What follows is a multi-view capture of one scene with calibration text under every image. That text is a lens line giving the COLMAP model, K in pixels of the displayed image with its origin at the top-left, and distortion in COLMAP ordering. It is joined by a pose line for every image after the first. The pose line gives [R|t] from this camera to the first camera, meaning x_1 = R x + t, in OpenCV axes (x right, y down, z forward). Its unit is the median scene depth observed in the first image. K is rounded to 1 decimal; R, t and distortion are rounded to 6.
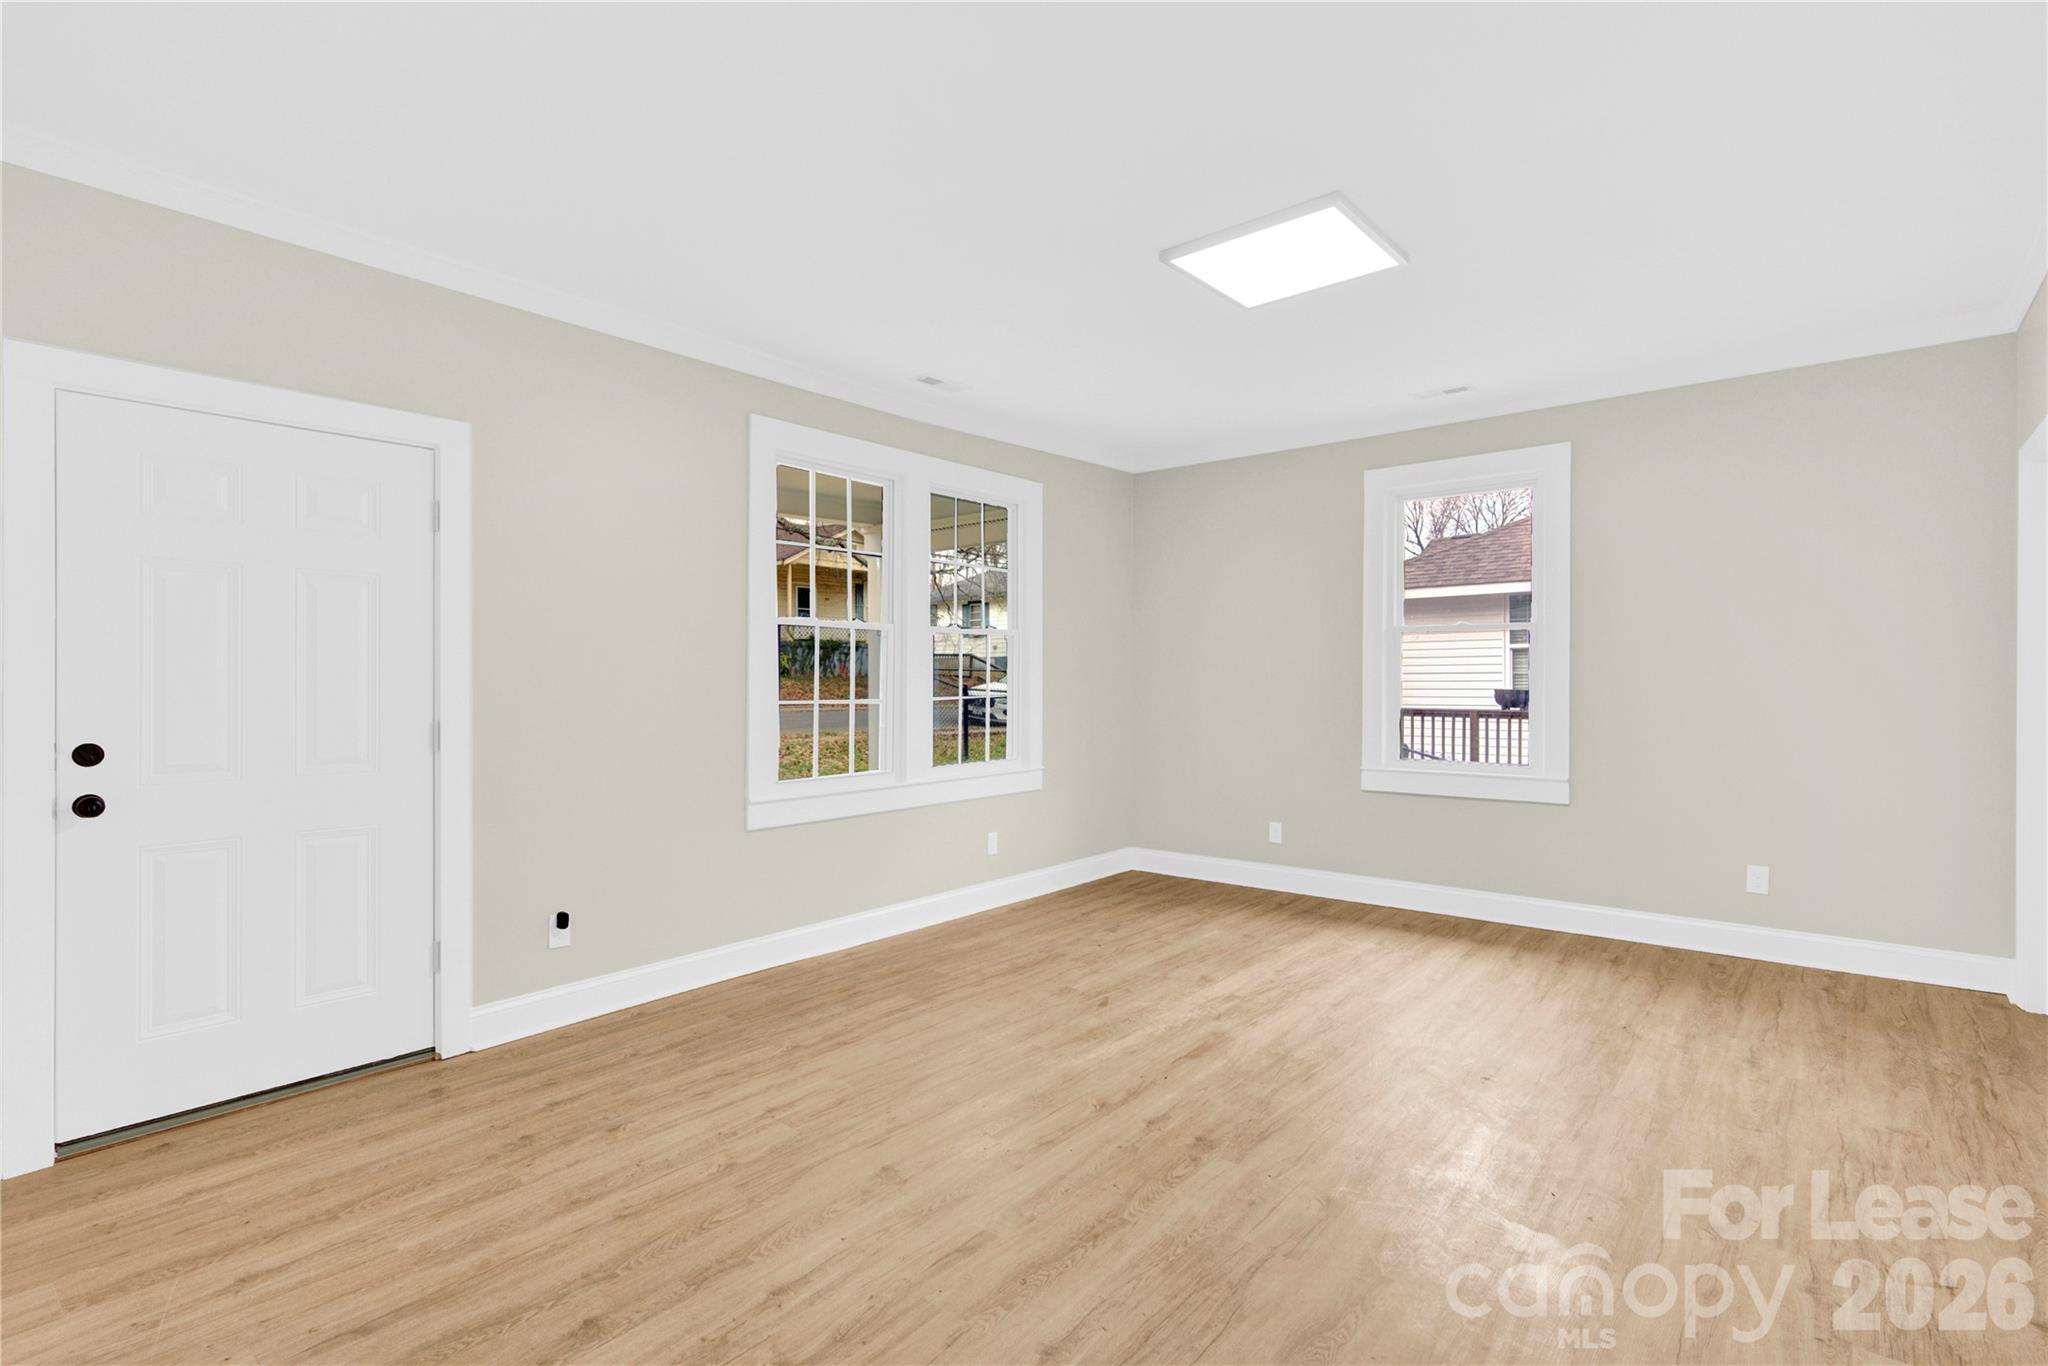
lens RADIAL K [[920.6, 0, 1024.0], [0, 920.6, 683.0], [0, 0, 1]] dist [-0.000004, 0.000424]
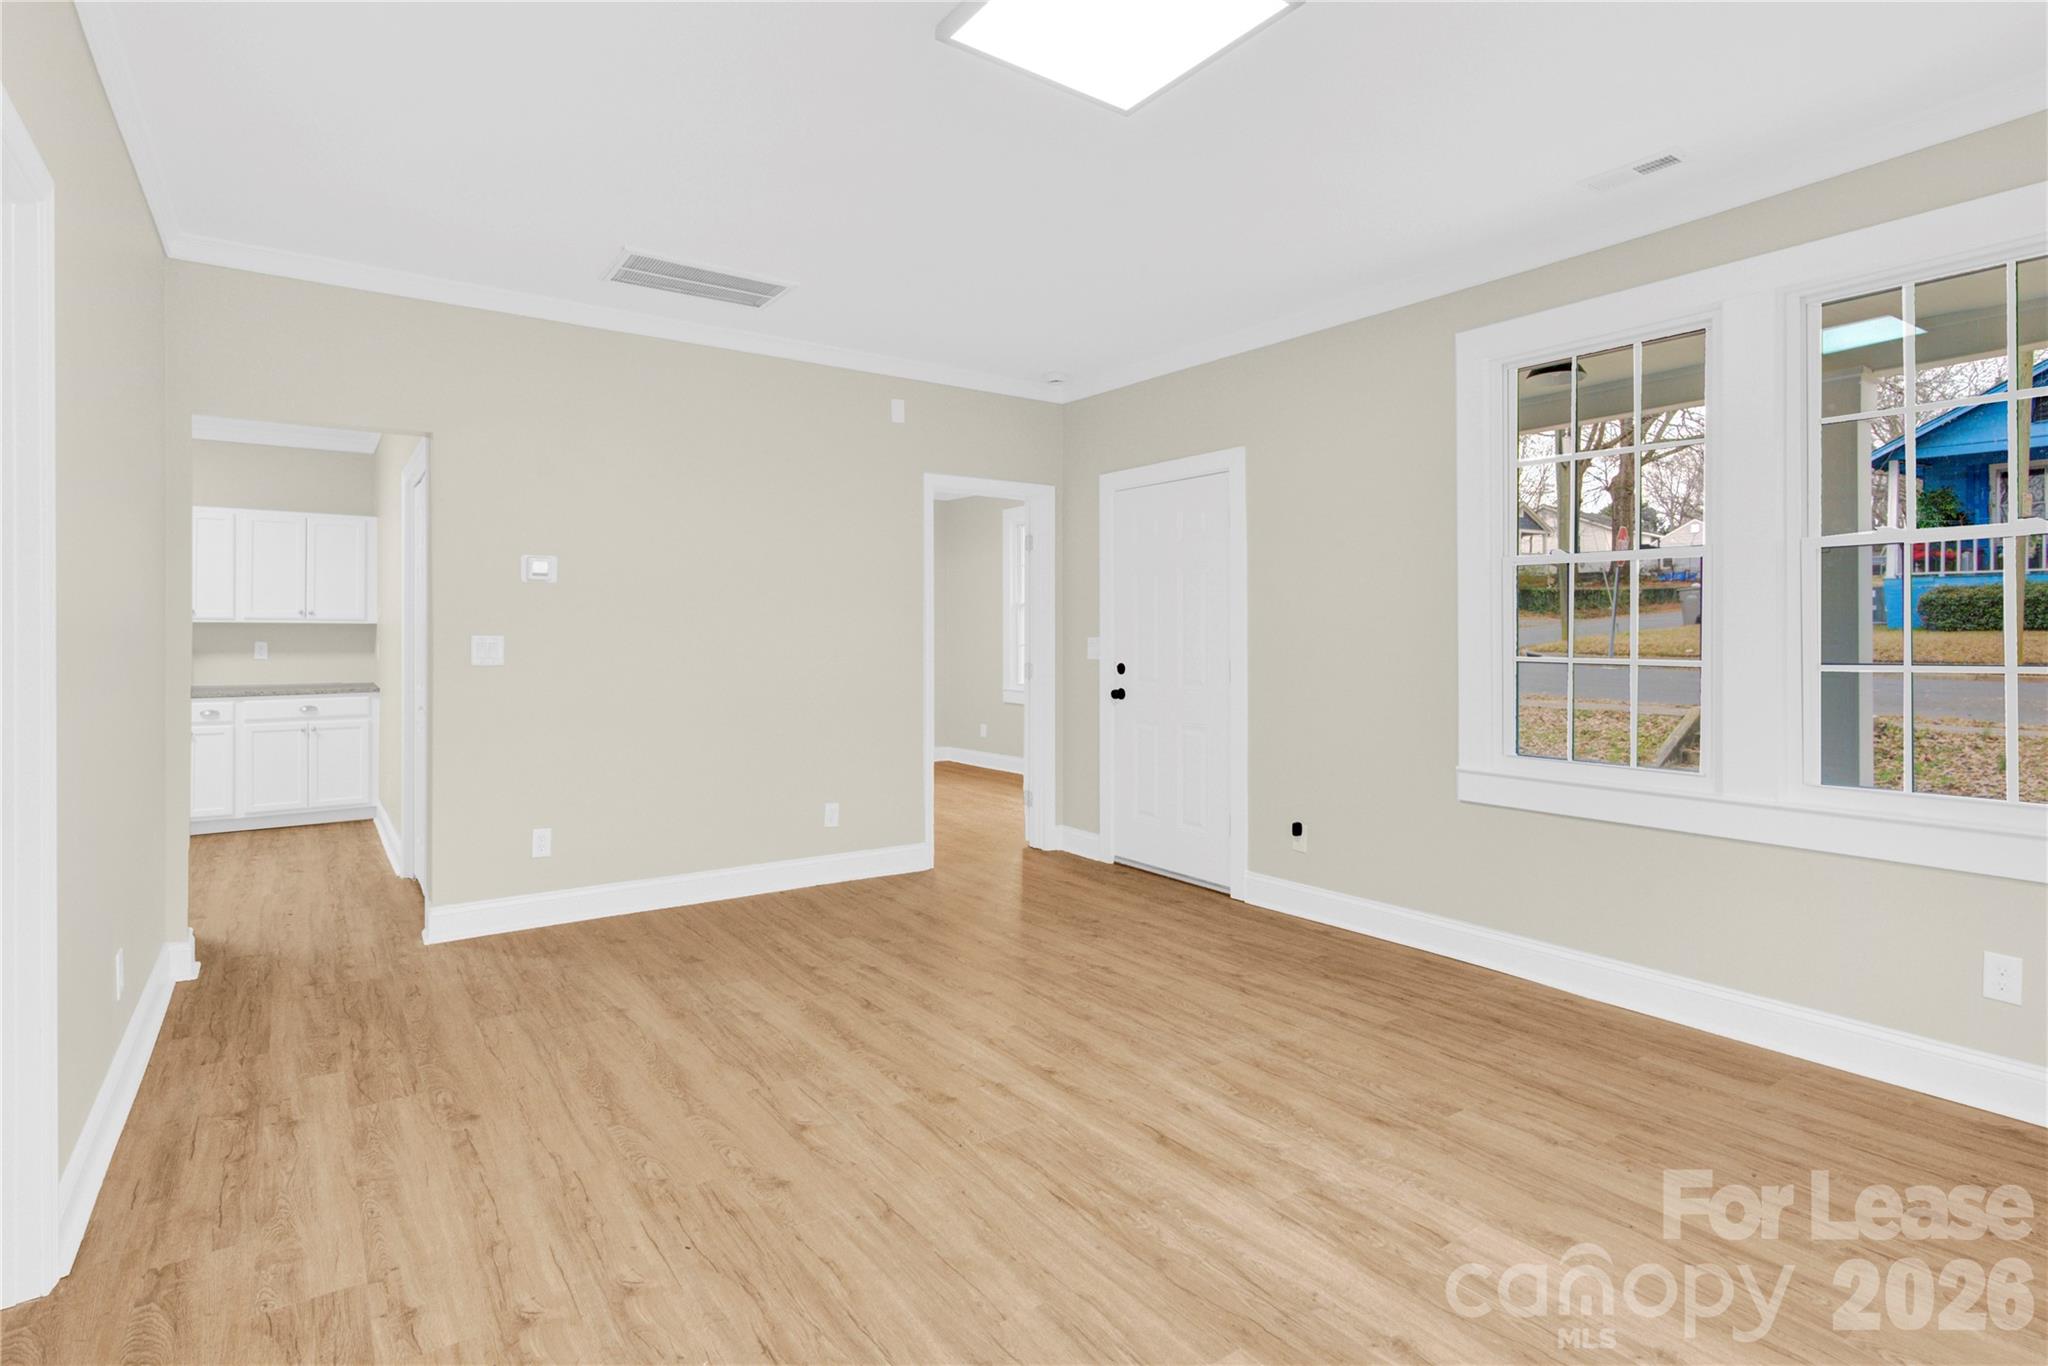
lens RADIAL K [[1006.0, 0, 1023.5], [0, 1006.0, 650.1], [0, 0, 1]] dist [-0.001748, -0.000040]
pose [[-0.215824, 0.020090, -0.976226, 0.870375], [-0.002877, 0.999771, 0.021210, -0.006425], [0.976428, 0.007386, -0.215717, 0.932811]]
